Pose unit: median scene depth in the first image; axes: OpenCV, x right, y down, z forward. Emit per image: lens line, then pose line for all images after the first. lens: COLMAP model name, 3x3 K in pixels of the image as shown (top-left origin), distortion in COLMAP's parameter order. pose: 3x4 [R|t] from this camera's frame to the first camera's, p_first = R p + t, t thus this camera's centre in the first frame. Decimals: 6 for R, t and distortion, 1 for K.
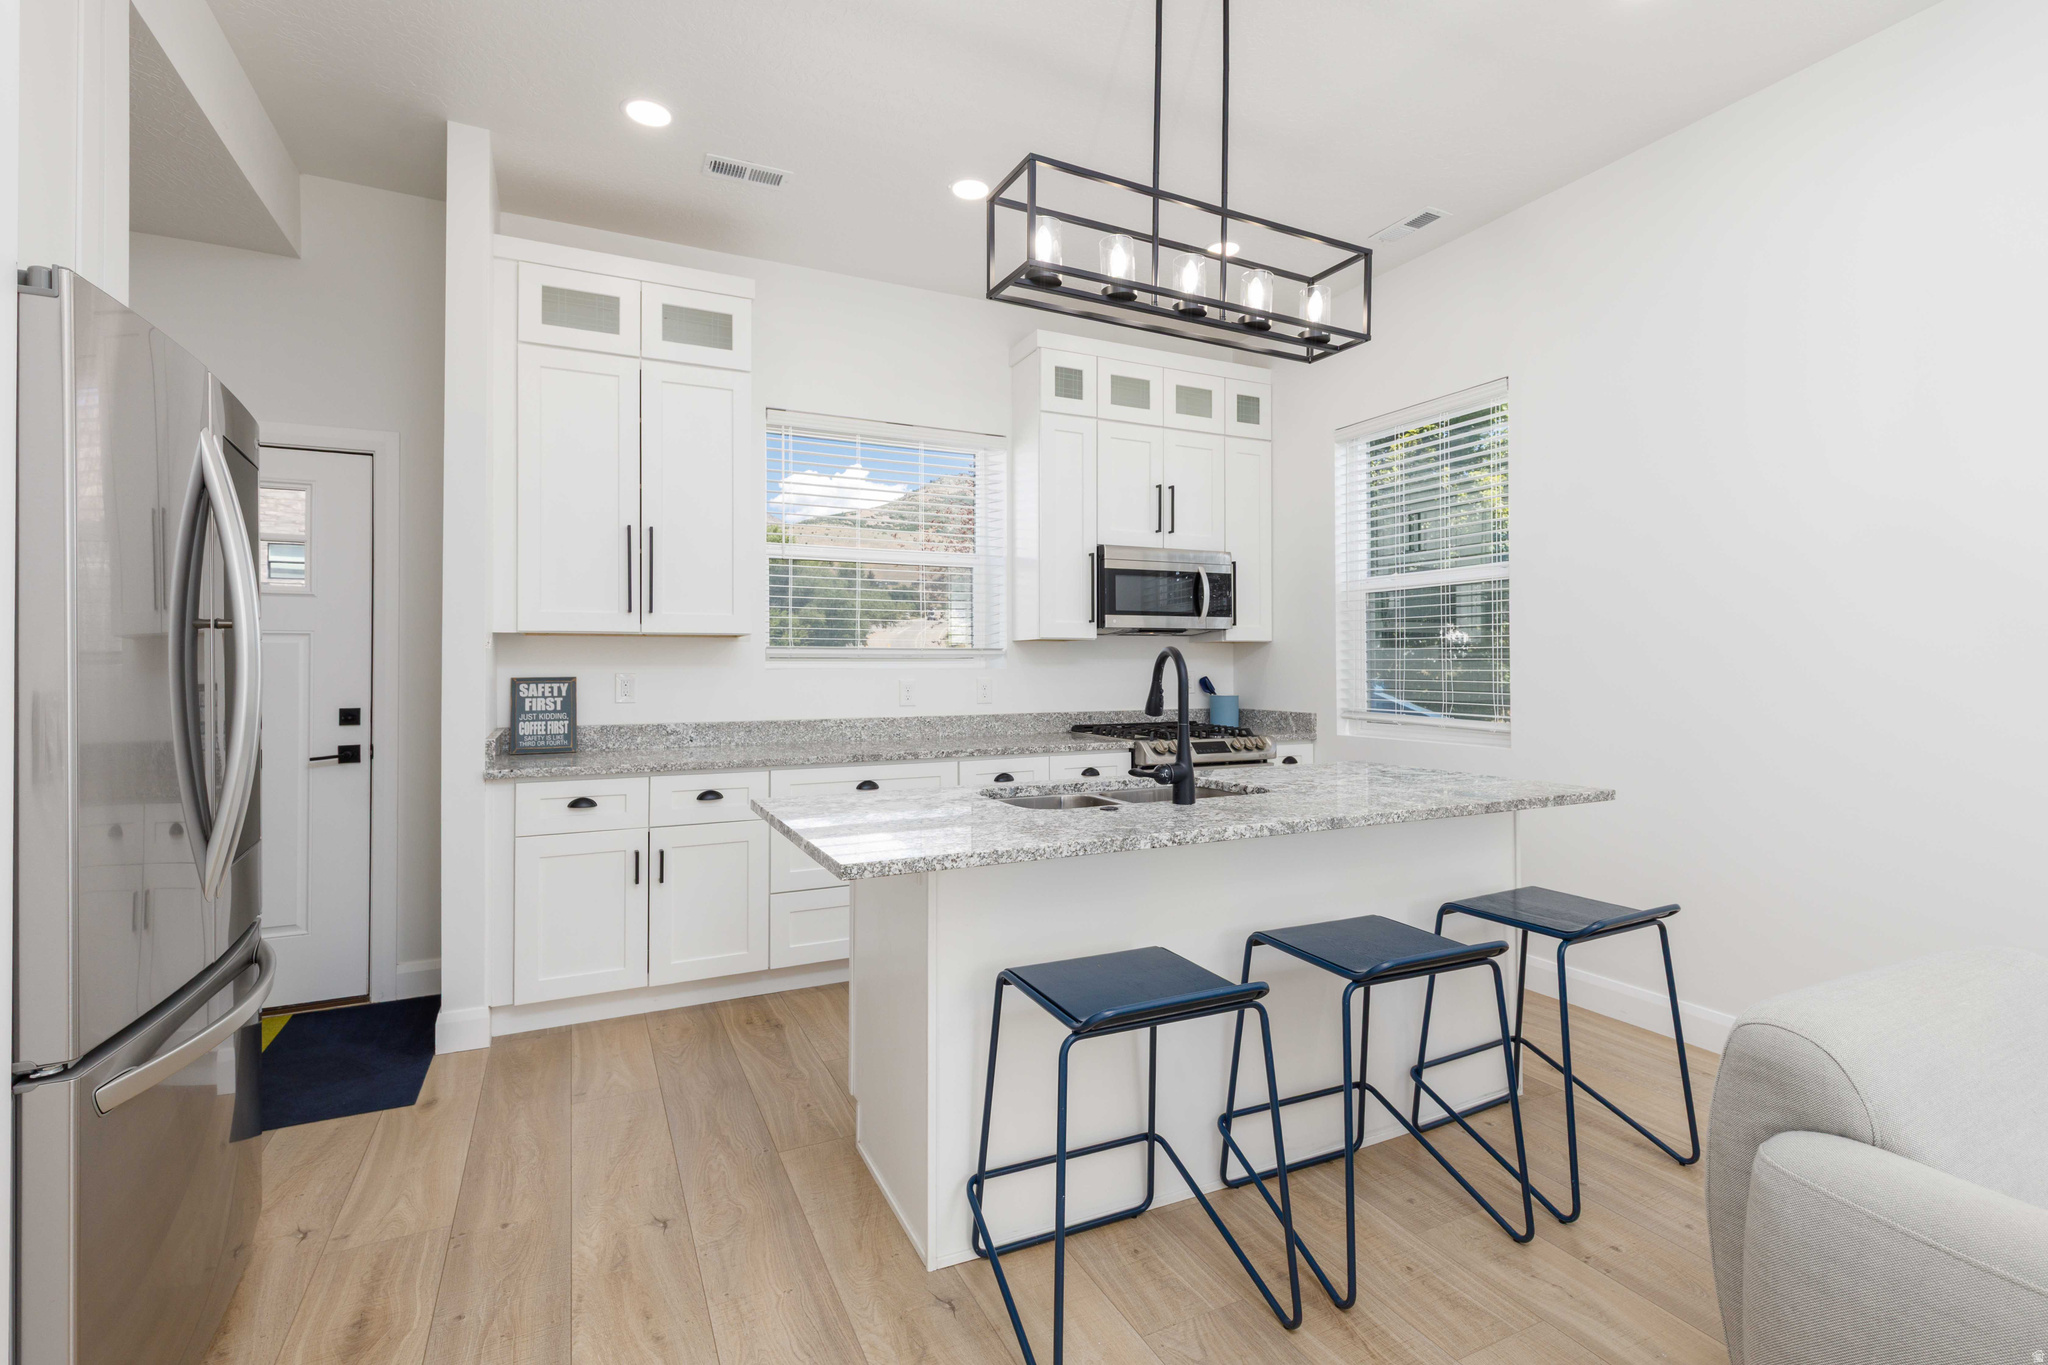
lens RADIAL K [[918.9, 0, 1027.9], [0, 918.9, 663.9], [0, 0, 1]] dist [-0.001394, 0.000162]
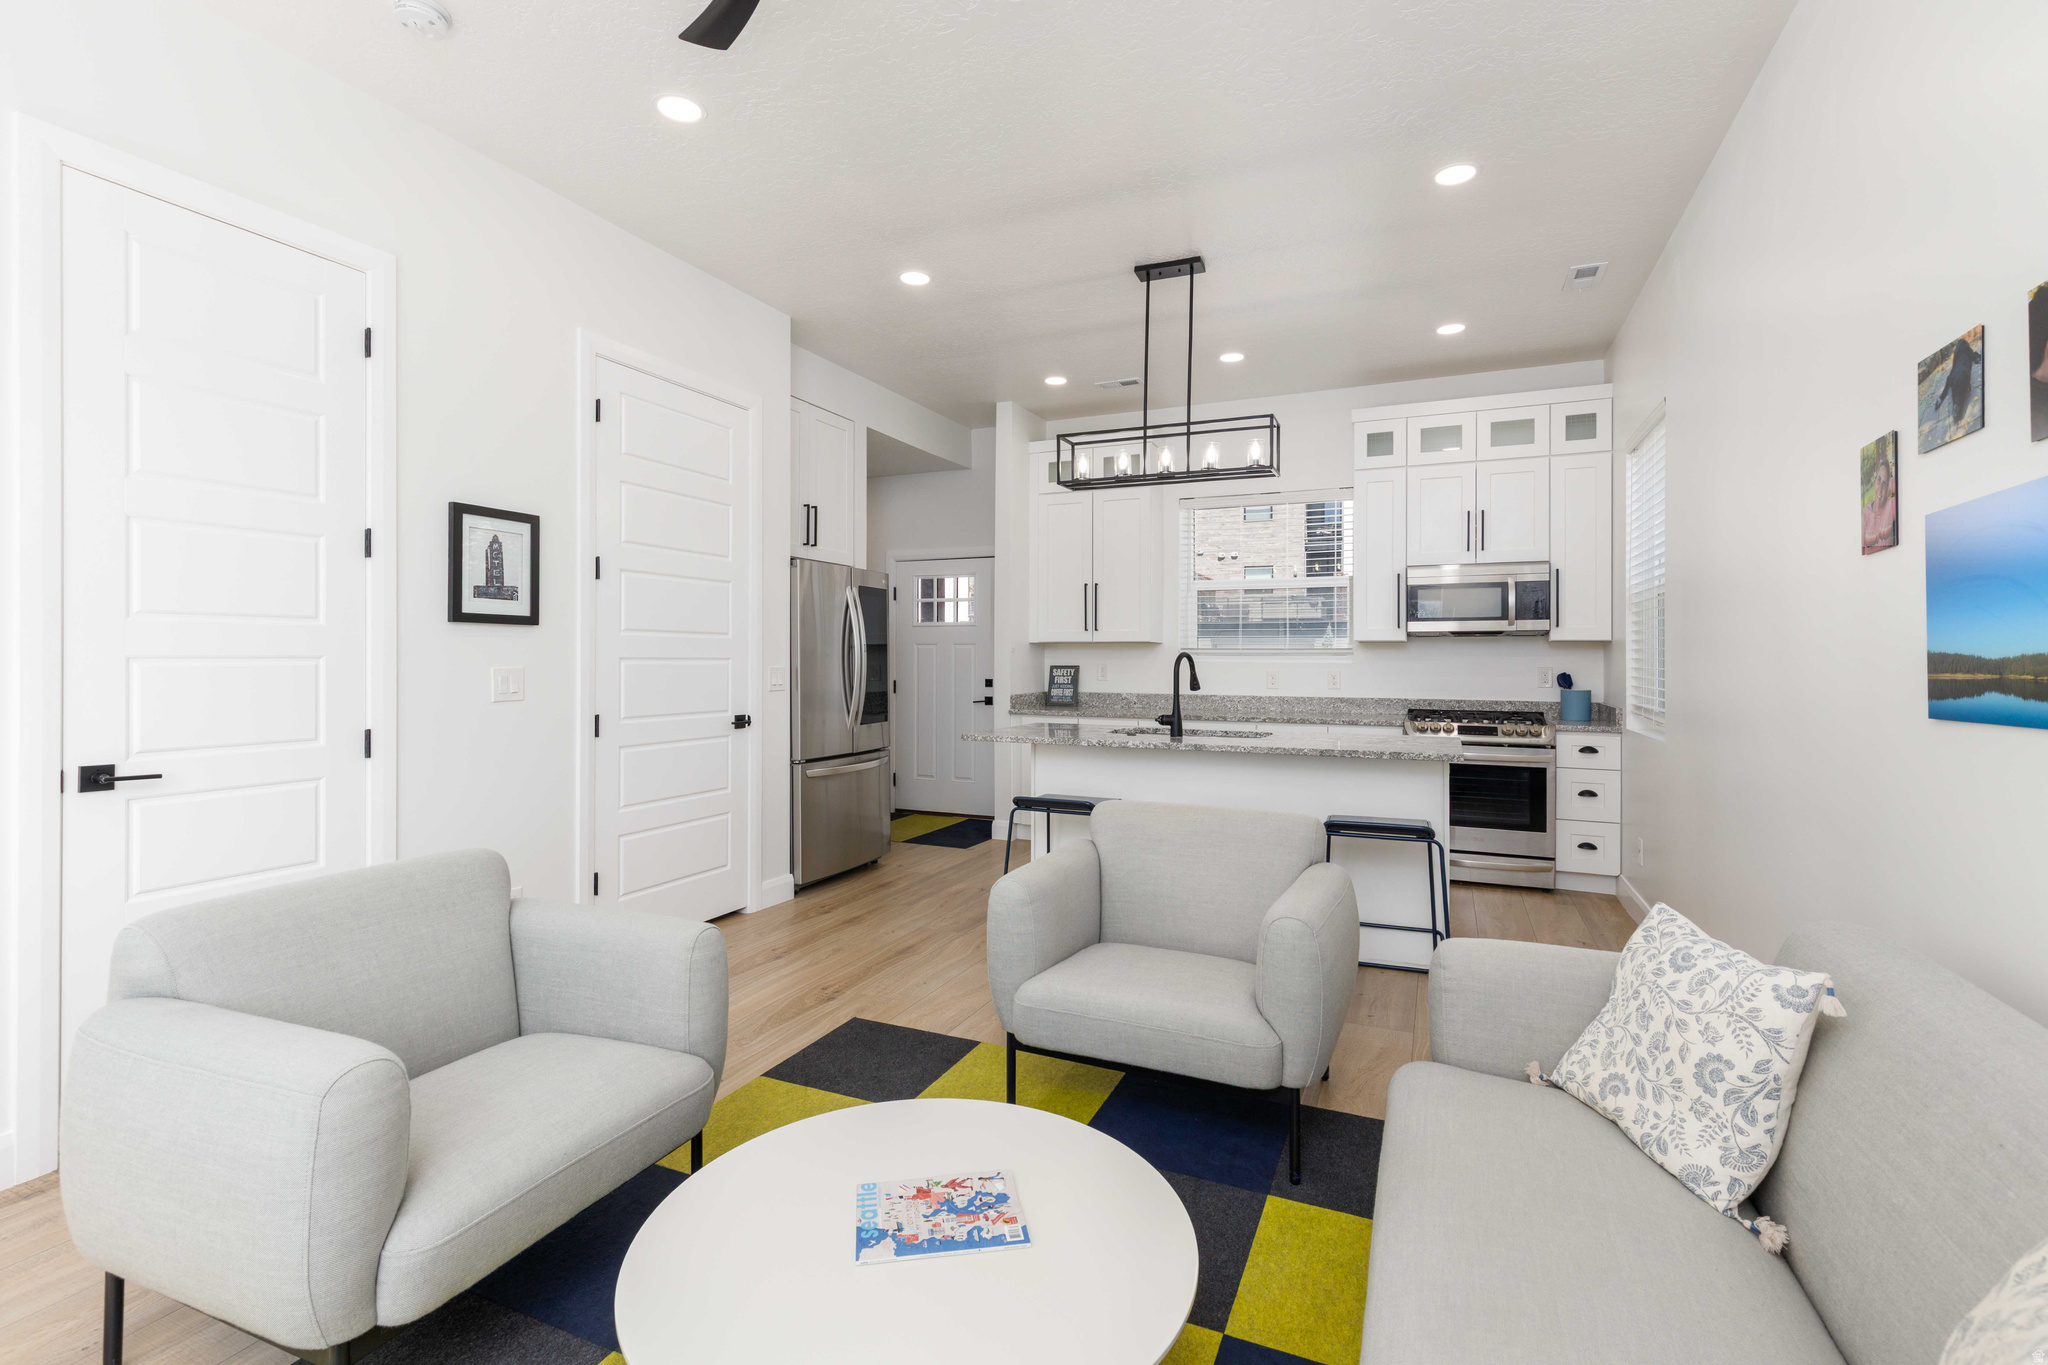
lens RADIAL K [[918.9, 0, 1027.9], [0, 918.9, 663.9], [0, 0, 1]] dist [-0.001394, 0.000162]
pose [[0.642514, 0.010952, -0.766196, 0.718683], [-0.002763, 0.999924, 0.011977, -0.008871], [0.766269, -0.005578, 0.642496, -0.215154]]
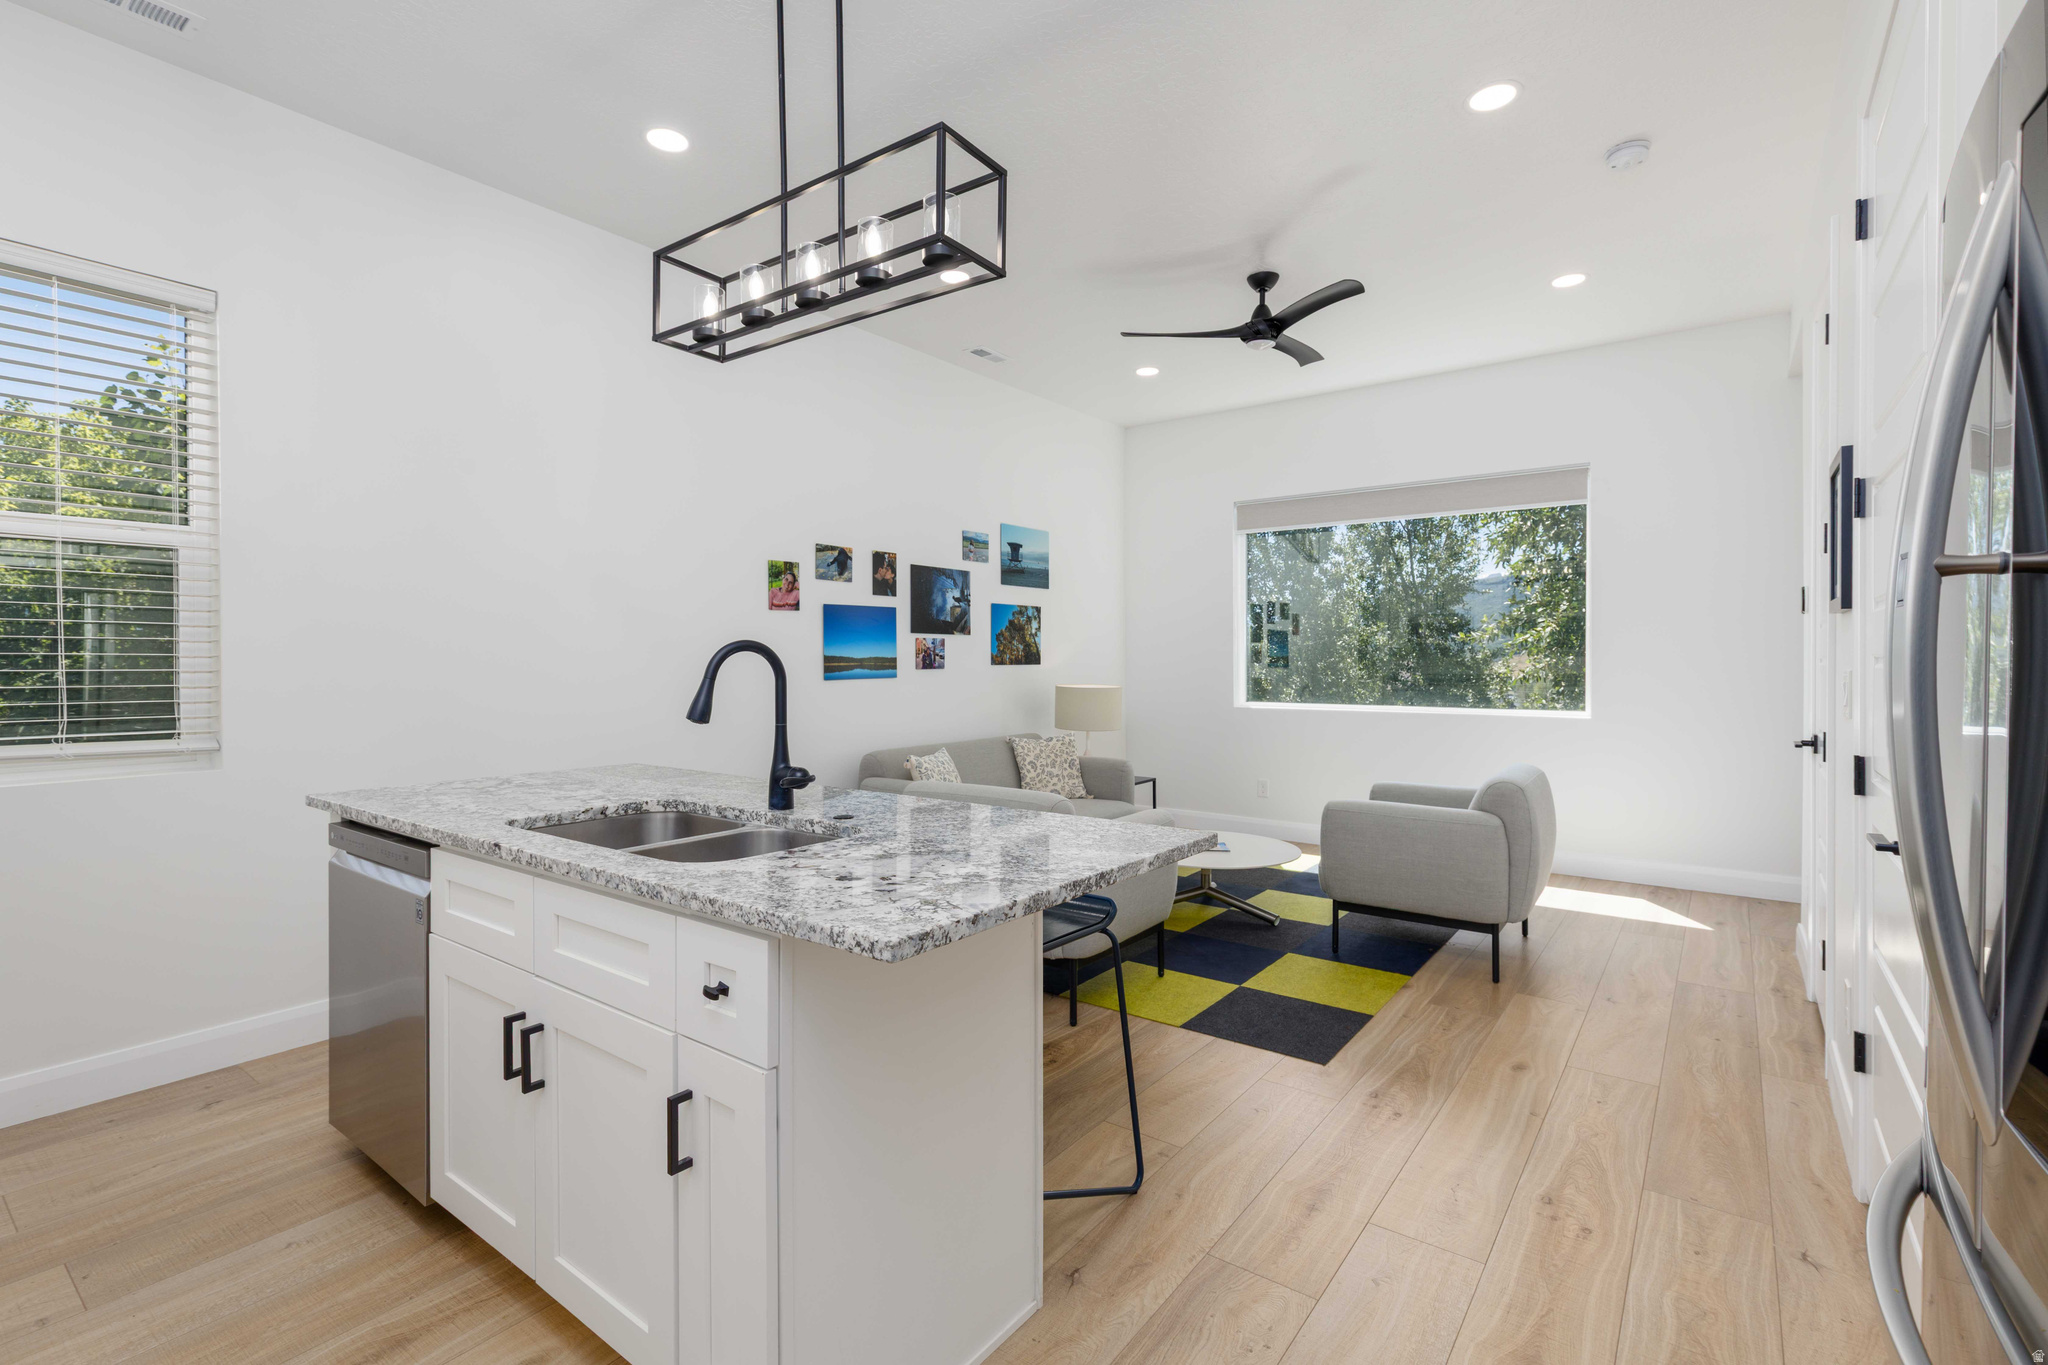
lens RADIAL K [[918.9, 0, 1027.9], [0, 918.9, 663.9], [0, 0, 1]] dist [-0.001394, 0.000162]
pose [[-0.450546, 0.002242, 0.892750, -0.402797], [-0.001120, 0.999995, -0.003076, 0.002417], [-0.892753, -0.002385, -0.450541, 0.619230]]
